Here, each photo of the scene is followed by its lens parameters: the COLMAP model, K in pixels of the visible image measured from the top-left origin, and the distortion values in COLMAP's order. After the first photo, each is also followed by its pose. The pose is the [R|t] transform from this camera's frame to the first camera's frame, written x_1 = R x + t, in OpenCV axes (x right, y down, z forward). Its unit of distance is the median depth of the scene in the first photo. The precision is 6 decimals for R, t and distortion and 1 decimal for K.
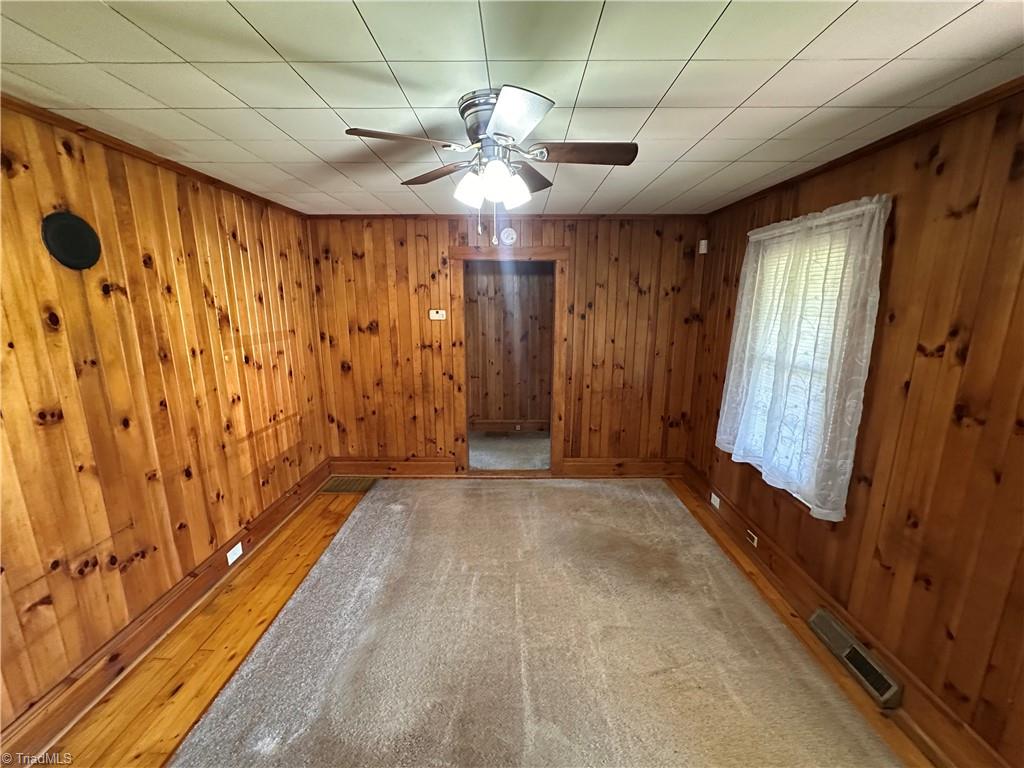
lens RADIAL K [[406.8, 0, 515.0], [0, 406.8, 383.0], [0, 0, 1]] dist [-0.003394, 0.000787]
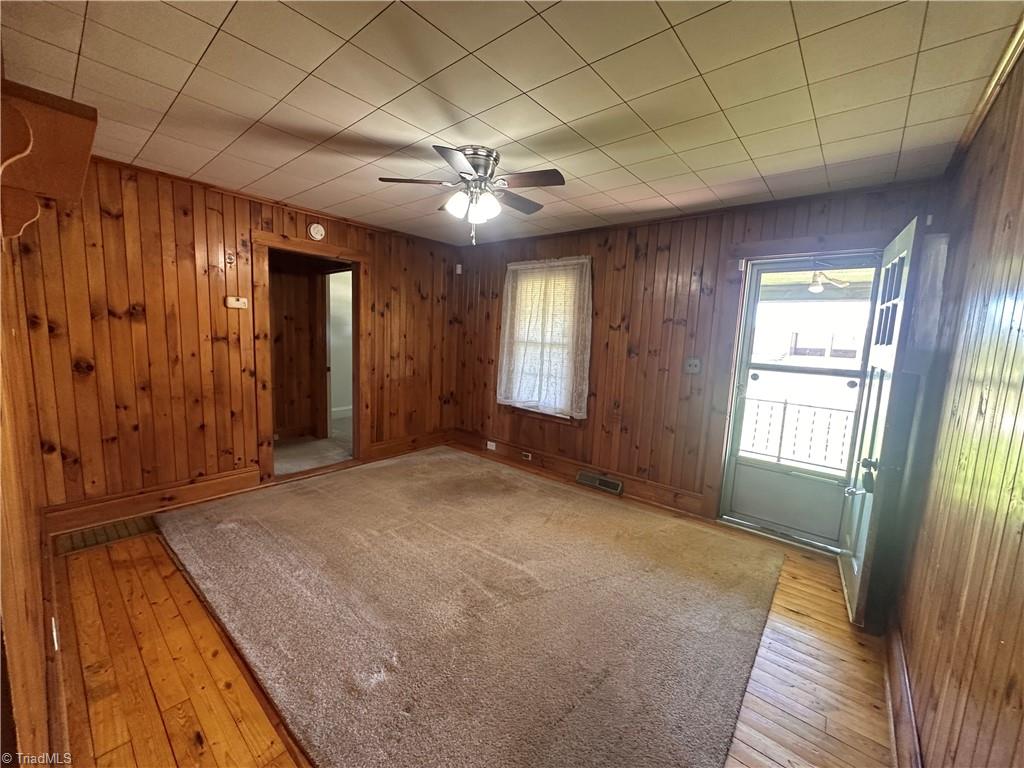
lens RADIAL K [[406.8, 0, 508.9], [0, 406.8, 383.4], [0, 0, 1]] dist [-0.003394, 0.000787]
pose [[0.647206, -0.068843, 0.759200, -0.499705], [0.112888, 0.993589, -0.006139, 0.080045], [-0.753910, 0.089677, 0.650828, -0.002025]]
